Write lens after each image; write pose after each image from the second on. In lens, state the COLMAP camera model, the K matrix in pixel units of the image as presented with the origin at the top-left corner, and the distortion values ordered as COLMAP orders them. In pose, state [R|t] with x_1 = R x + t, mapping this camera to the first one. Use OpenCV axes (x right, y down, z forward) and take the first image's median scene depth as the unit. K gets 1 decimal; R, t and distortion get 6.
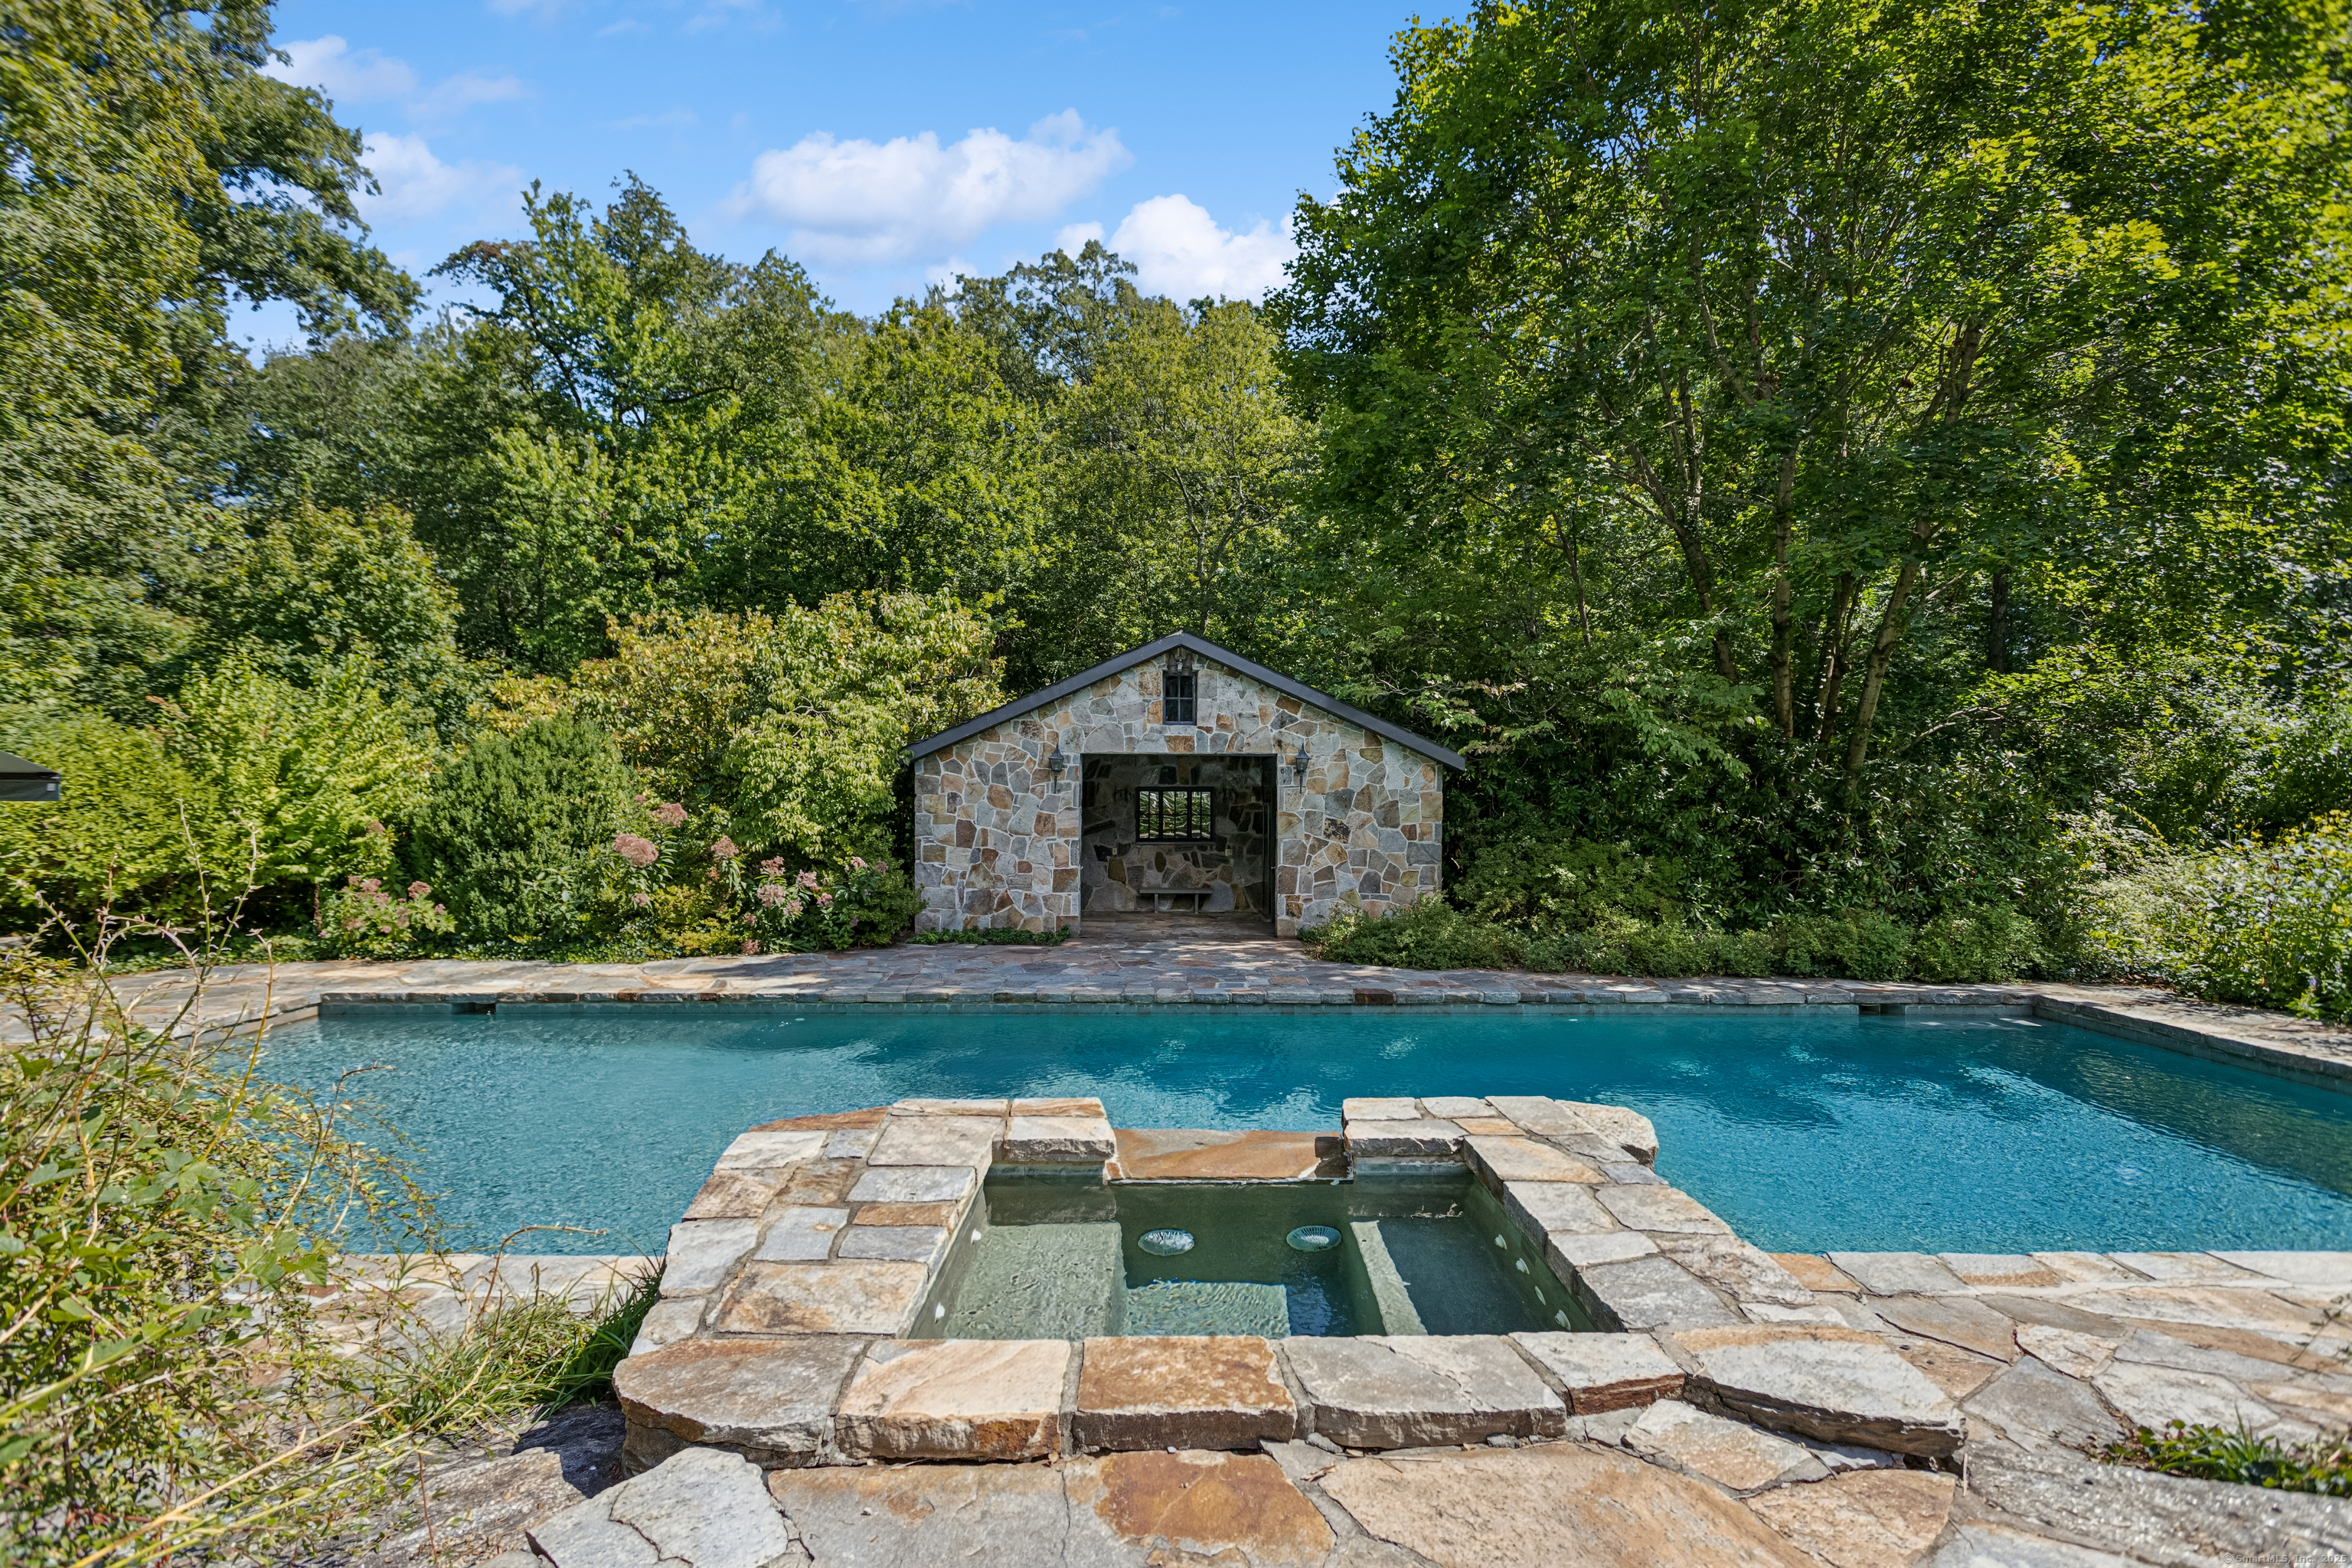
lens RADIAL K [[1115.5, 0, 1170.3], [0, 1115.5, 784.0], [0, 0, 1]] dist [-0.000551, 0.000238]
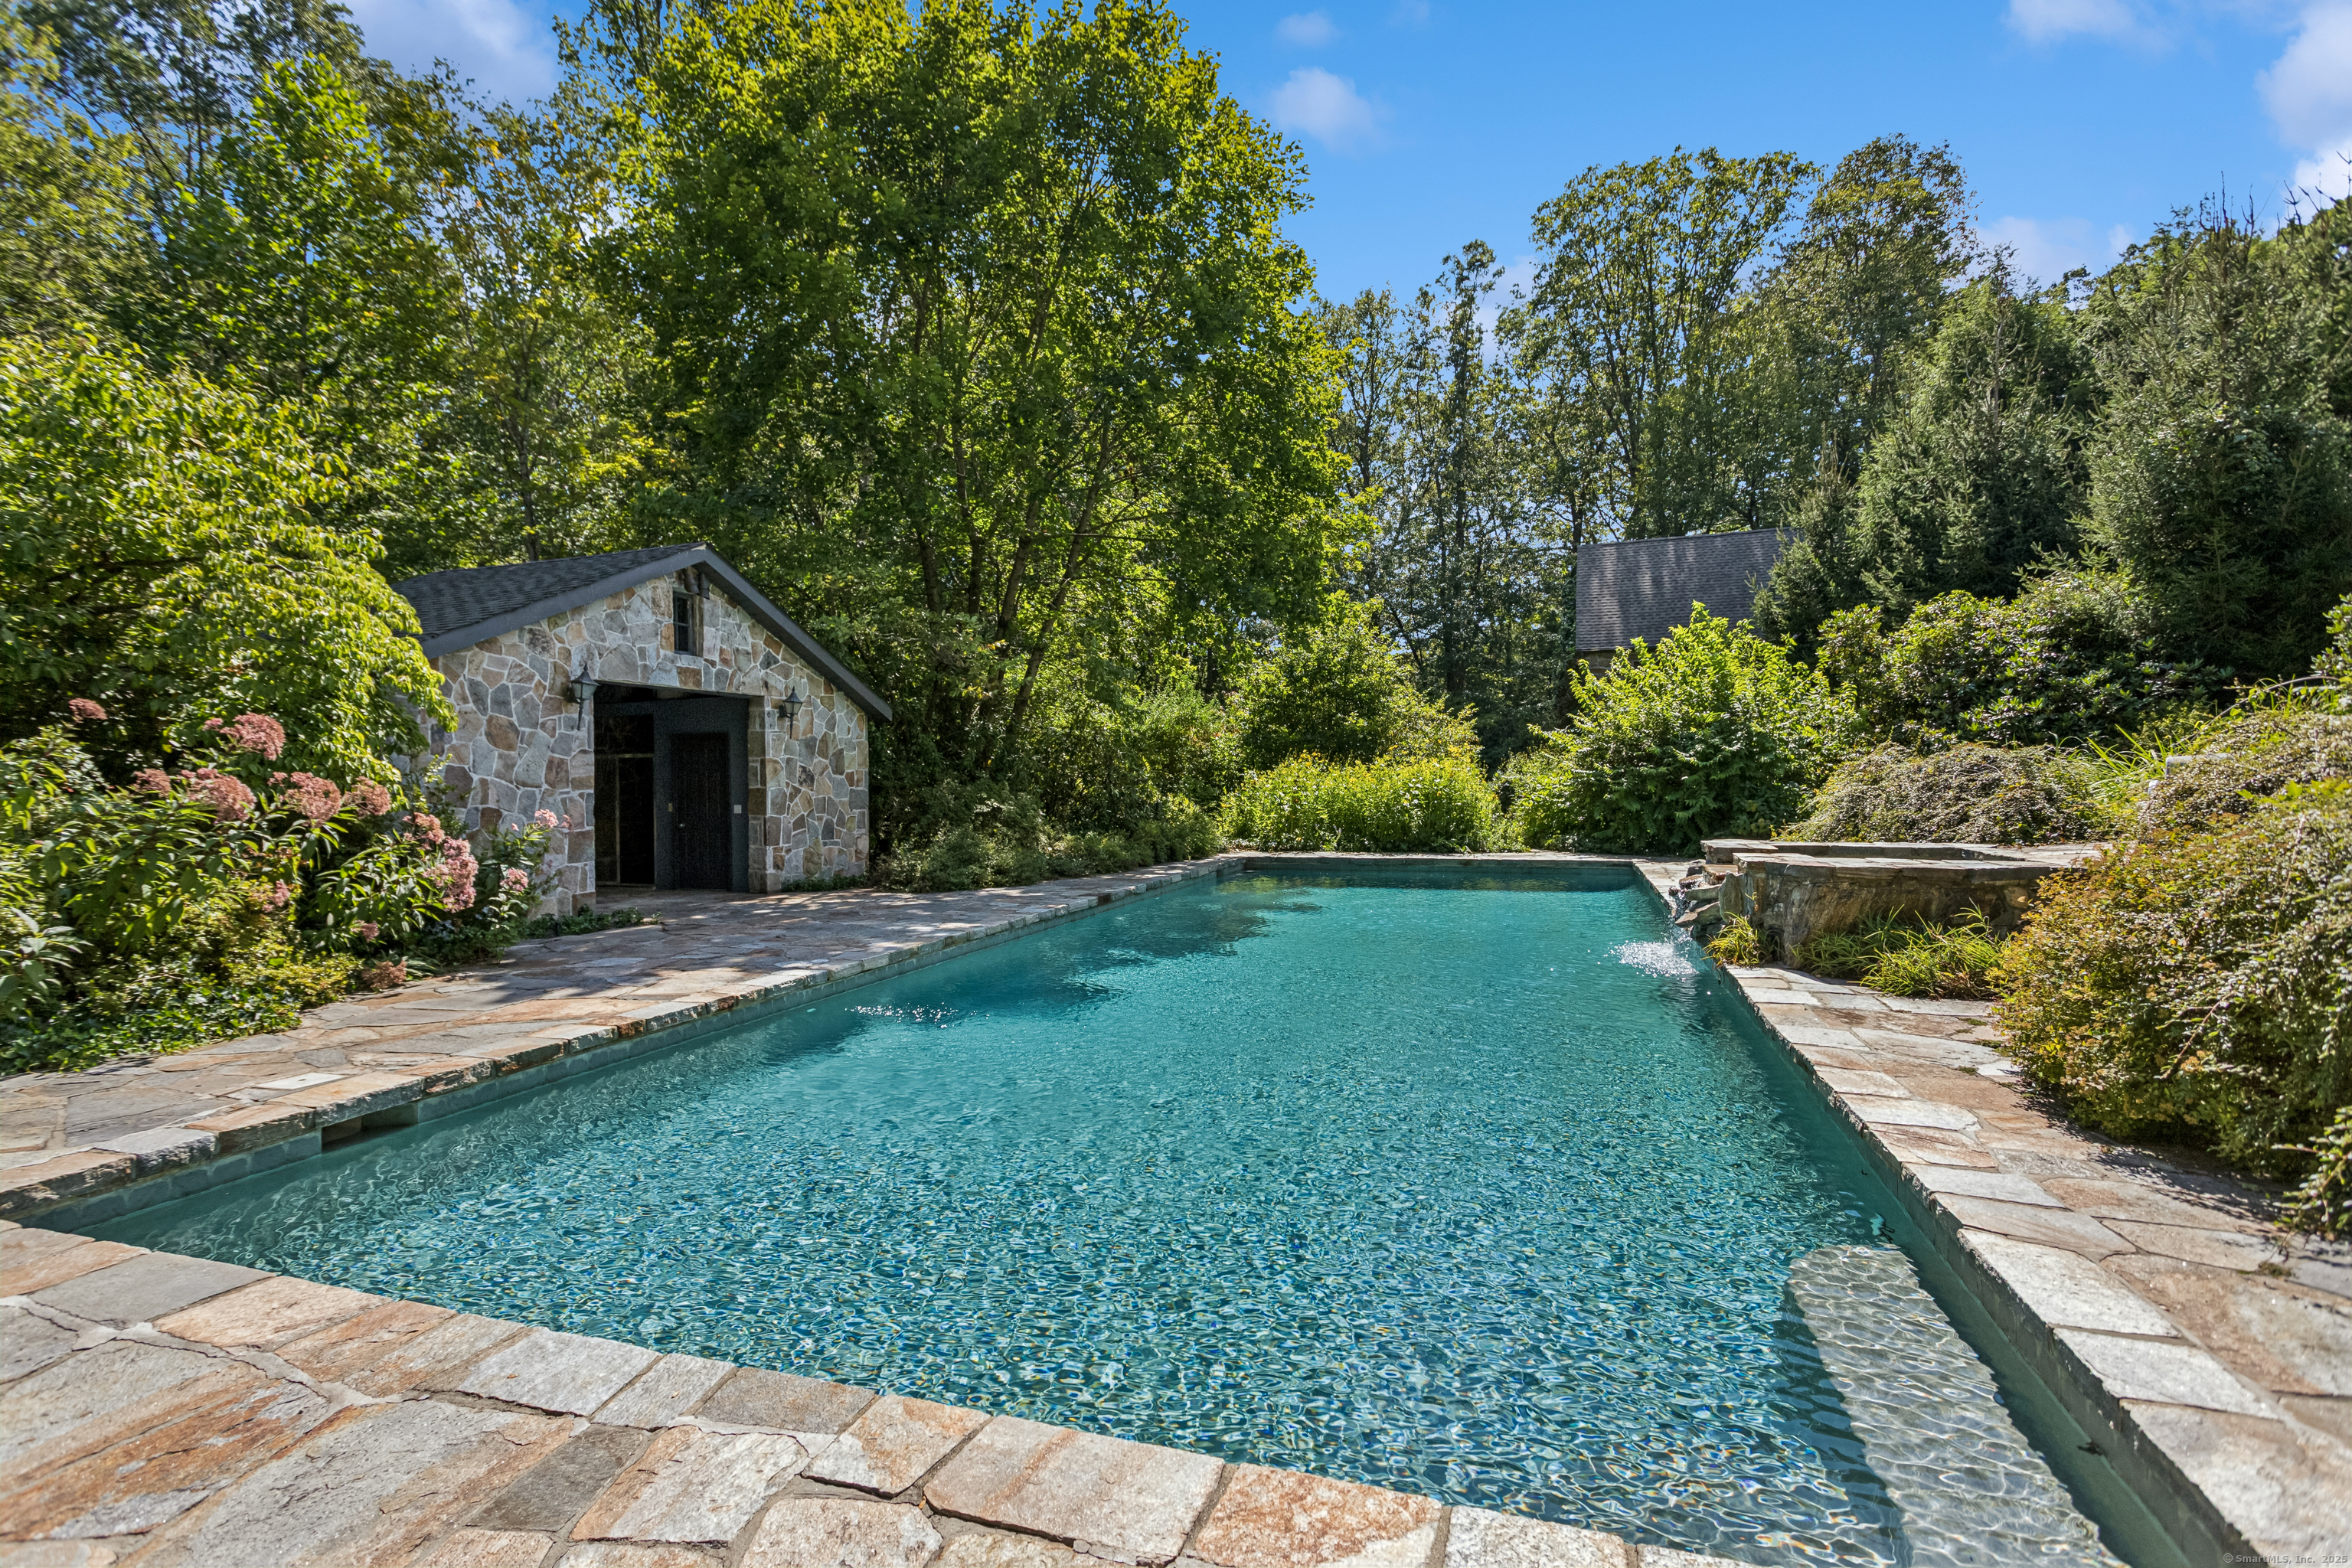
lens RADIAL K [[1139.6, 0, 1145.5], [0, 1139.6, 743.9], [0, 0, 1]] dist [0.018244, -0.000477]
pose [[0.361276, 0.020353, 0.932237, -0.677476], [0.003753, 0.999722, -0.023281, 0.036426], [-0.932452, 0.011909, 0.361099, 0.360908]]
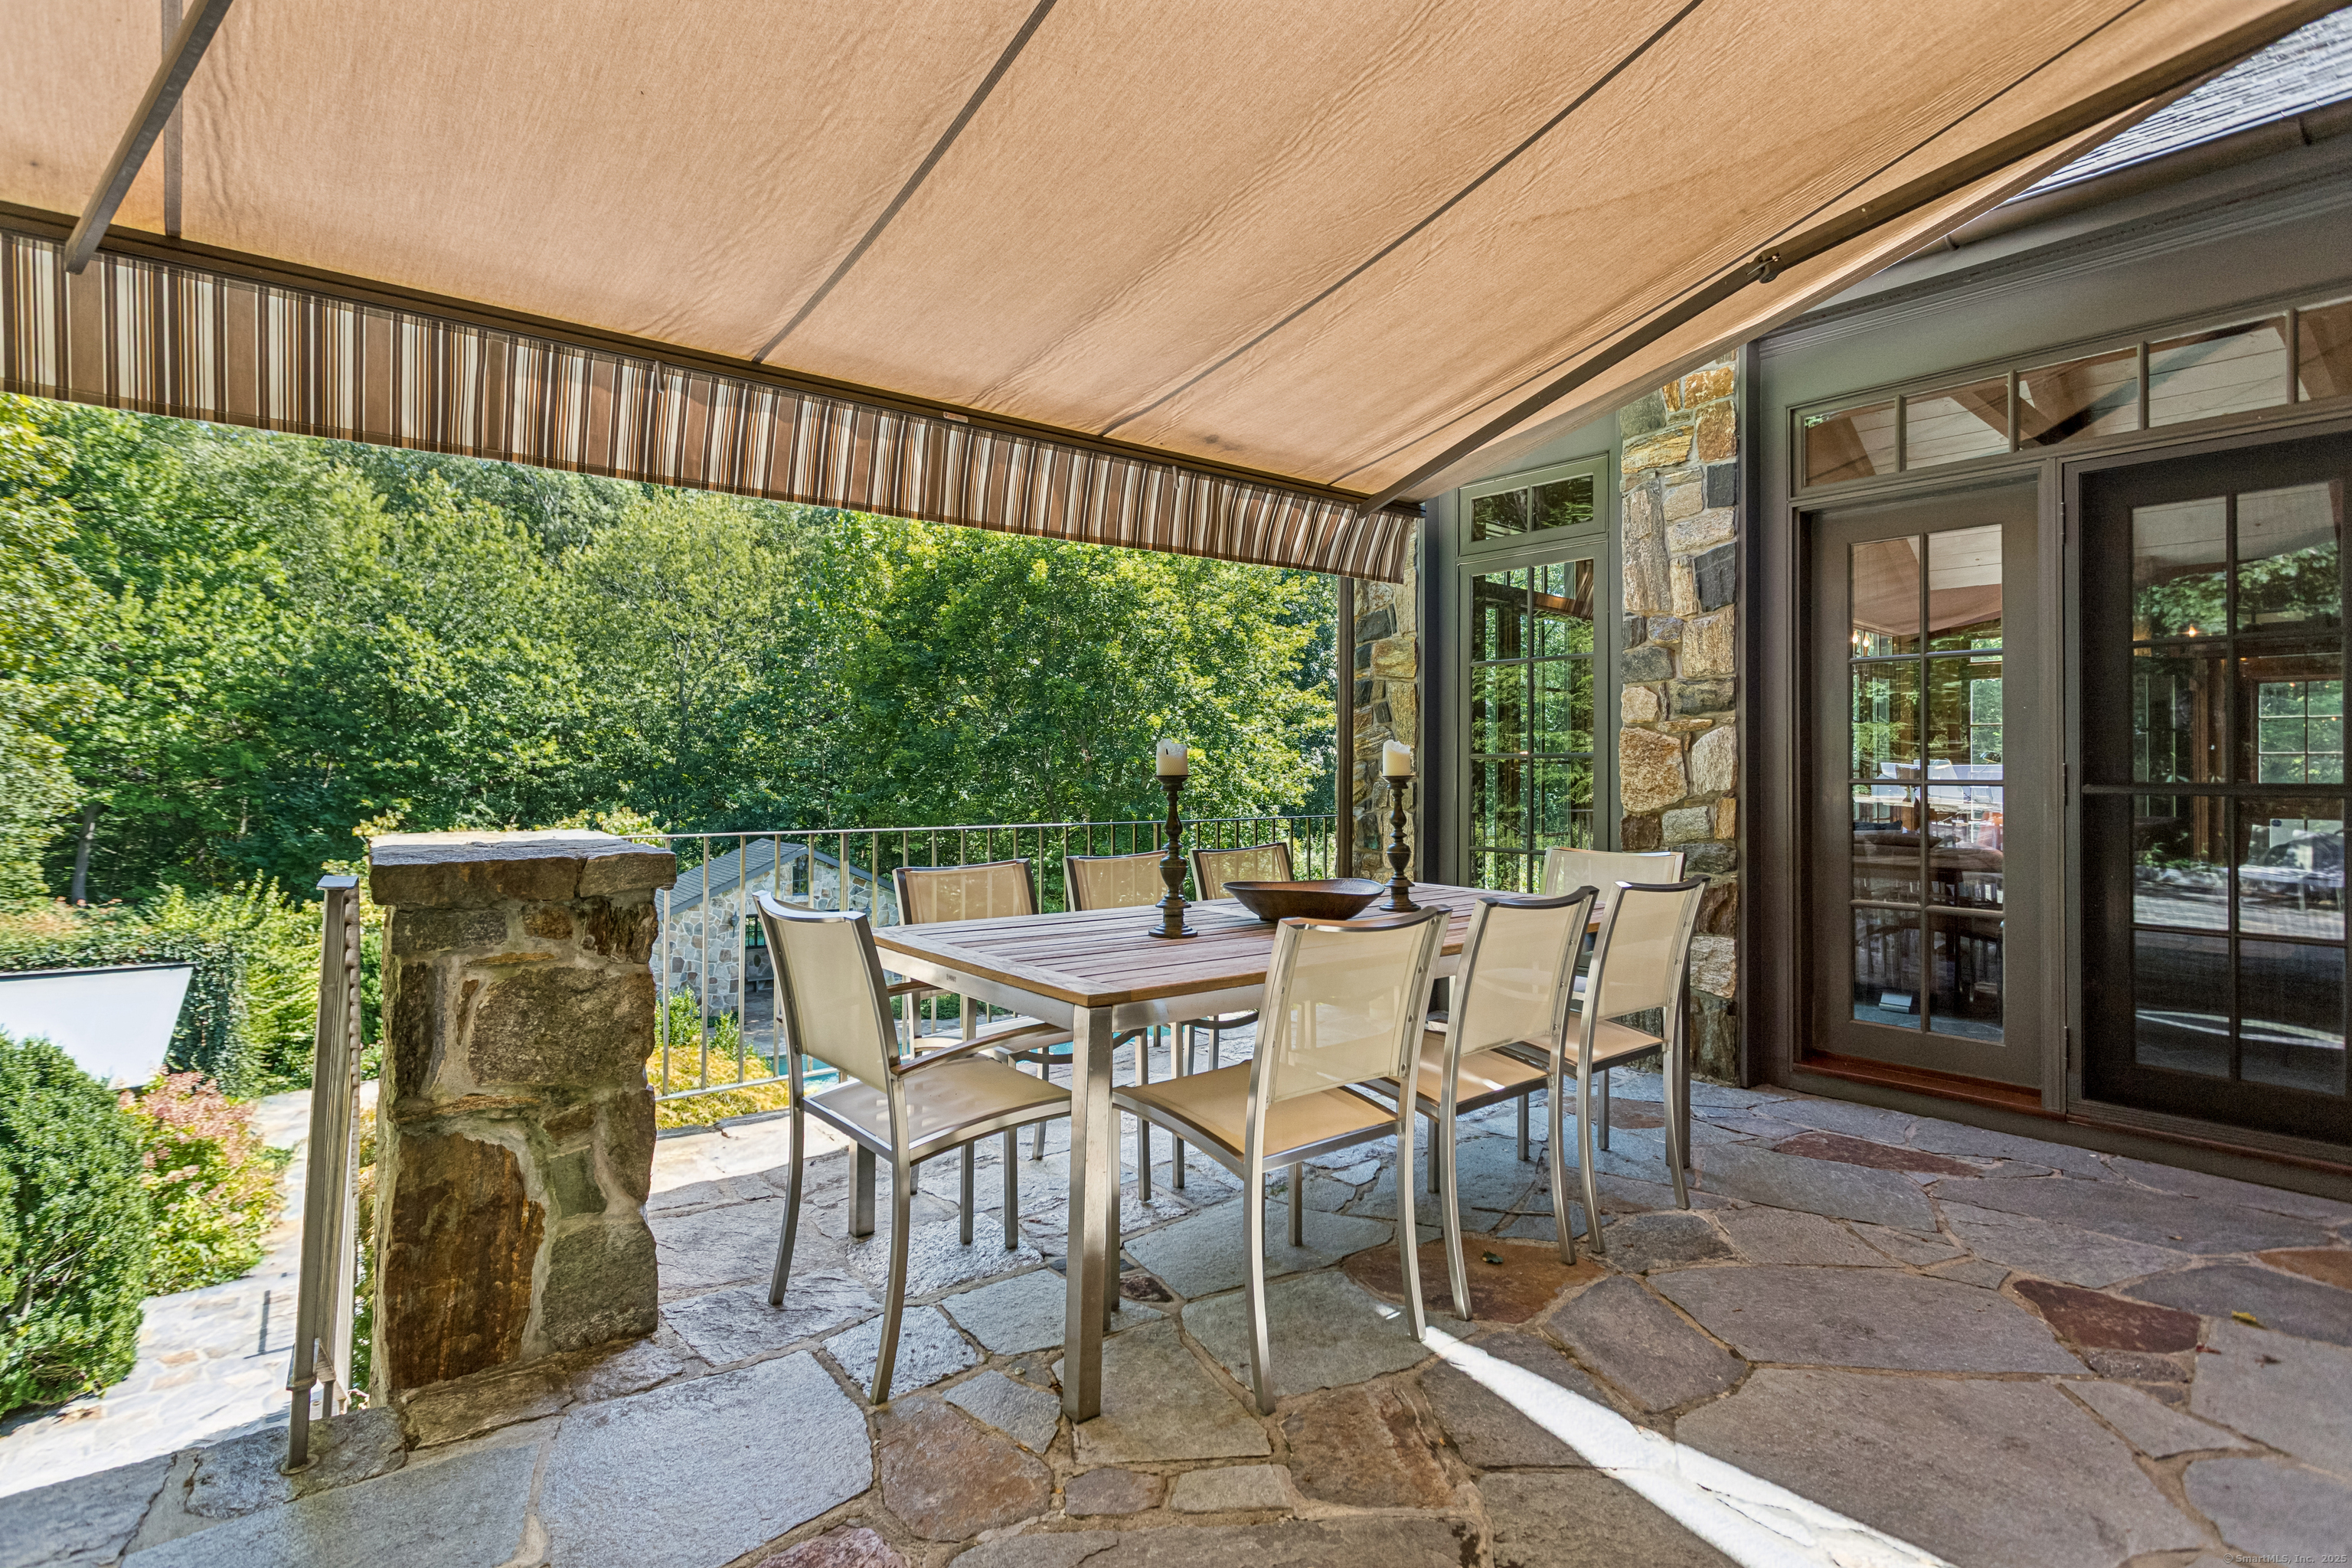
lens RADIAL K [[1139.6, 0, 1145.5], [0, 1139.6, 743.9], [0, 0, 1]] dist [0.018244, -0.000477]
pose [[0.843391, 0.019344, 0.536951, -0.532206], [-0.010762, 0.999759, -0.019114, -0.273708], [-0.537192, 0.010342, 0.843397, -0.903541]]
